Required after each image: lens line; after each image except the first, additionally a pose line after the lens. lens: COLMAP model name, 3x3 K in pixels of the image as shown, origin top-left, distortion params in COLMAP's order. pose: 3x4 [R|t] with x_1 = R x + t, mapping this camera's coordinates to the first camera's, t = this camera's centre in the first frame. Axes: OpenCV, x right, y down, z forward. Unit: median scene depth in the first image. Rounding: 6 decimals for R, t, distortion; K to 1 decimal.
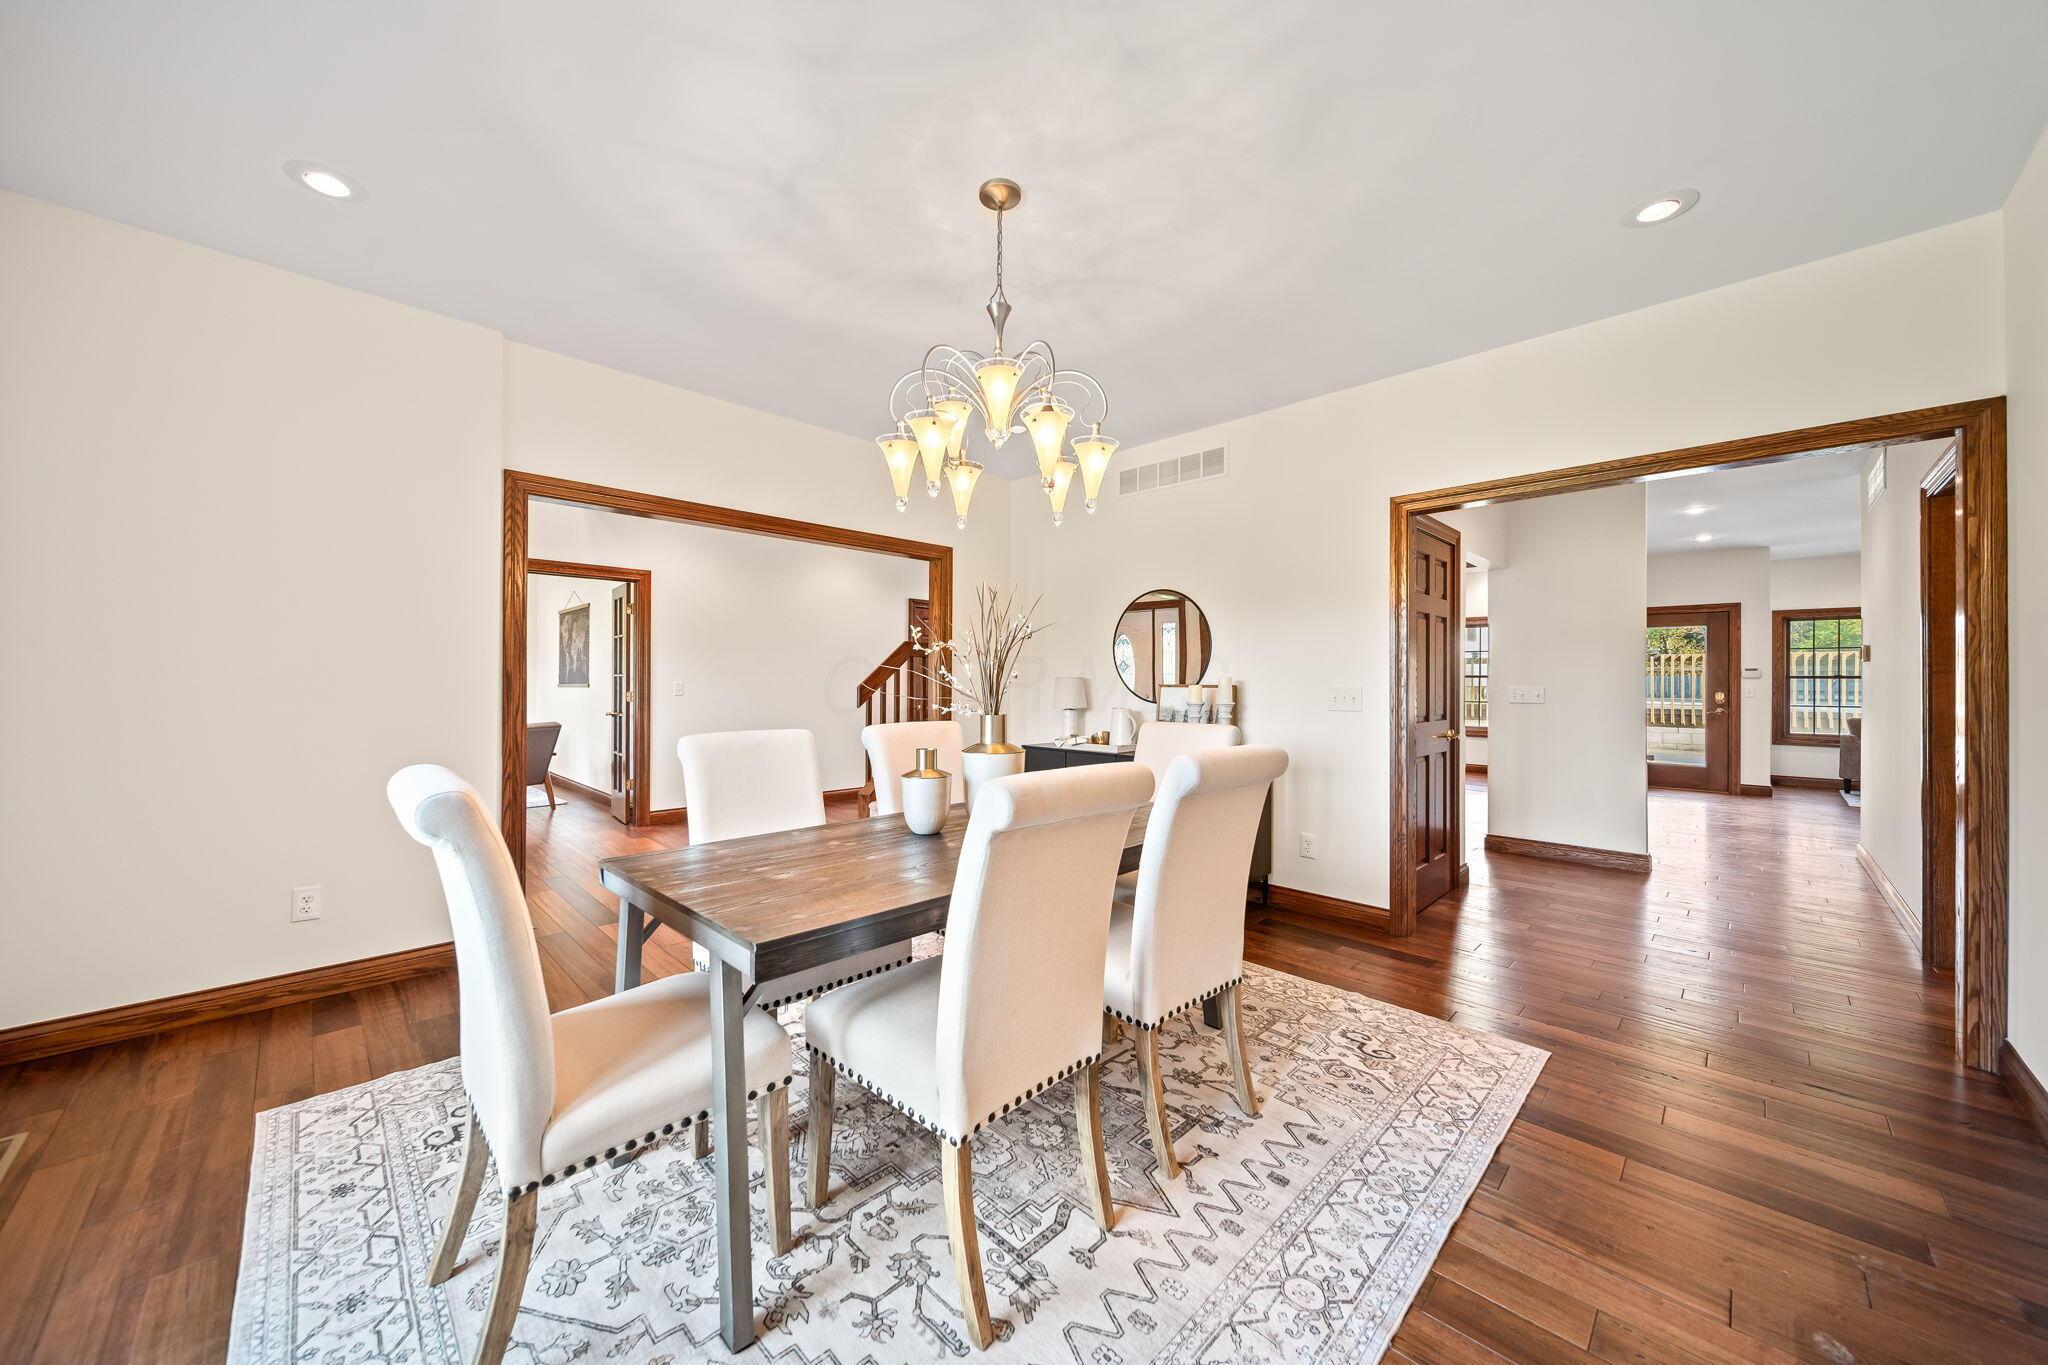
lens RADIAL K [[716.2, 0, 1012.9], [0, 716.2, 687.1], [0, 0, 1]] dist [0.000431, 0.000074]
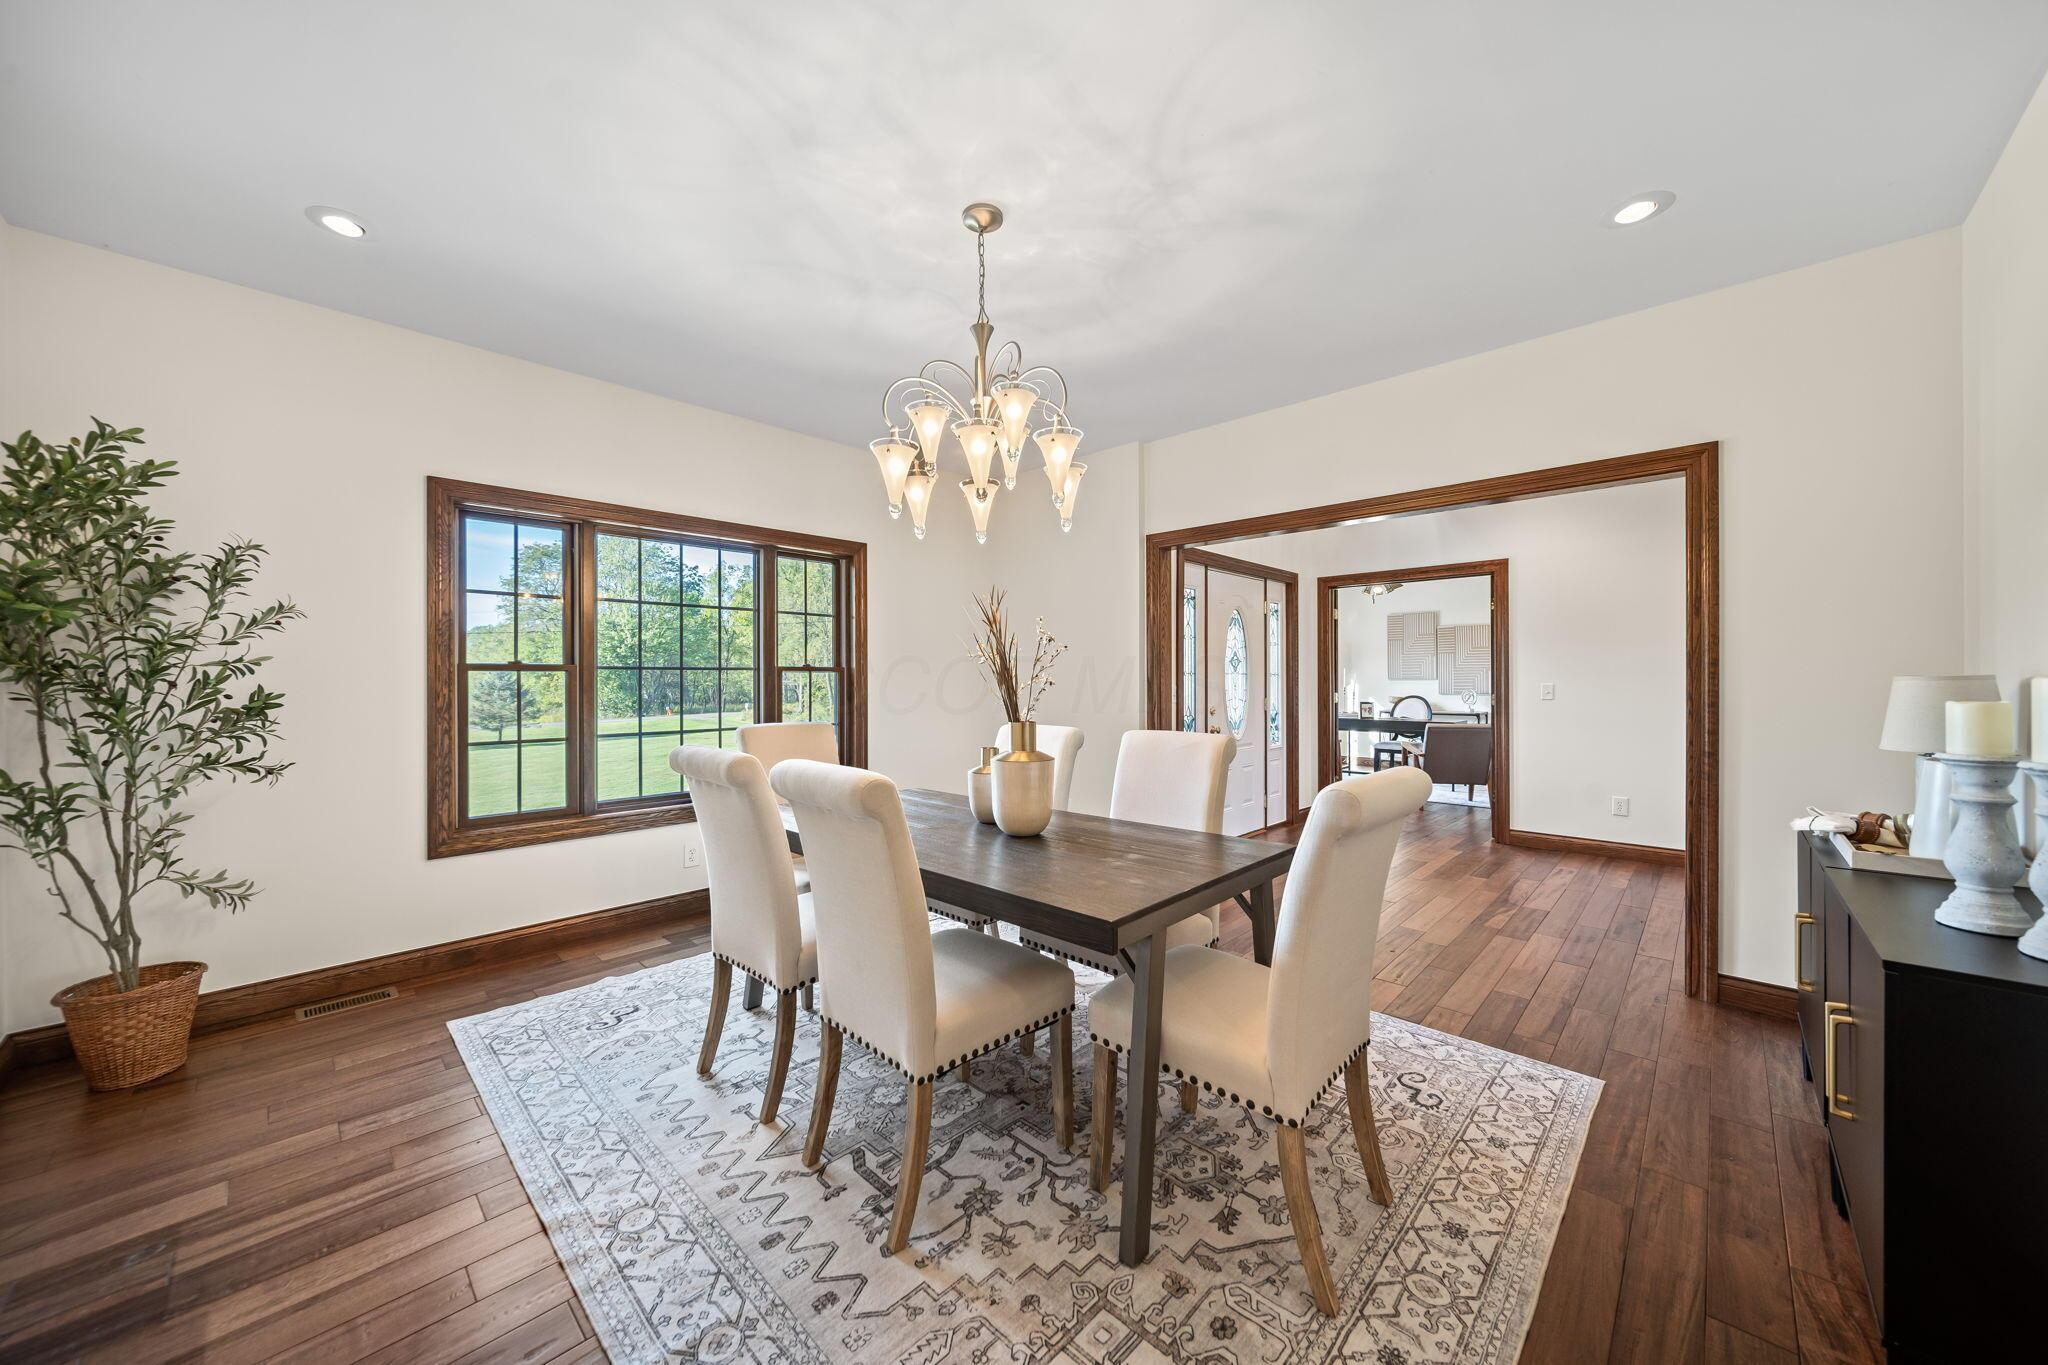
lens RADIAL K [[716.2, 0, 1012.9], [0, 716.2, 687.1], [0, 0, 1]] dist [0.000431, 0.000074]
pose [[0.028109, 0.006823, -0.999582, 1.217631], [-0.005274, 0.999964, 0.006677, -0.020153], [0.999591, 0.005084, 0.028144, 1.213430]]
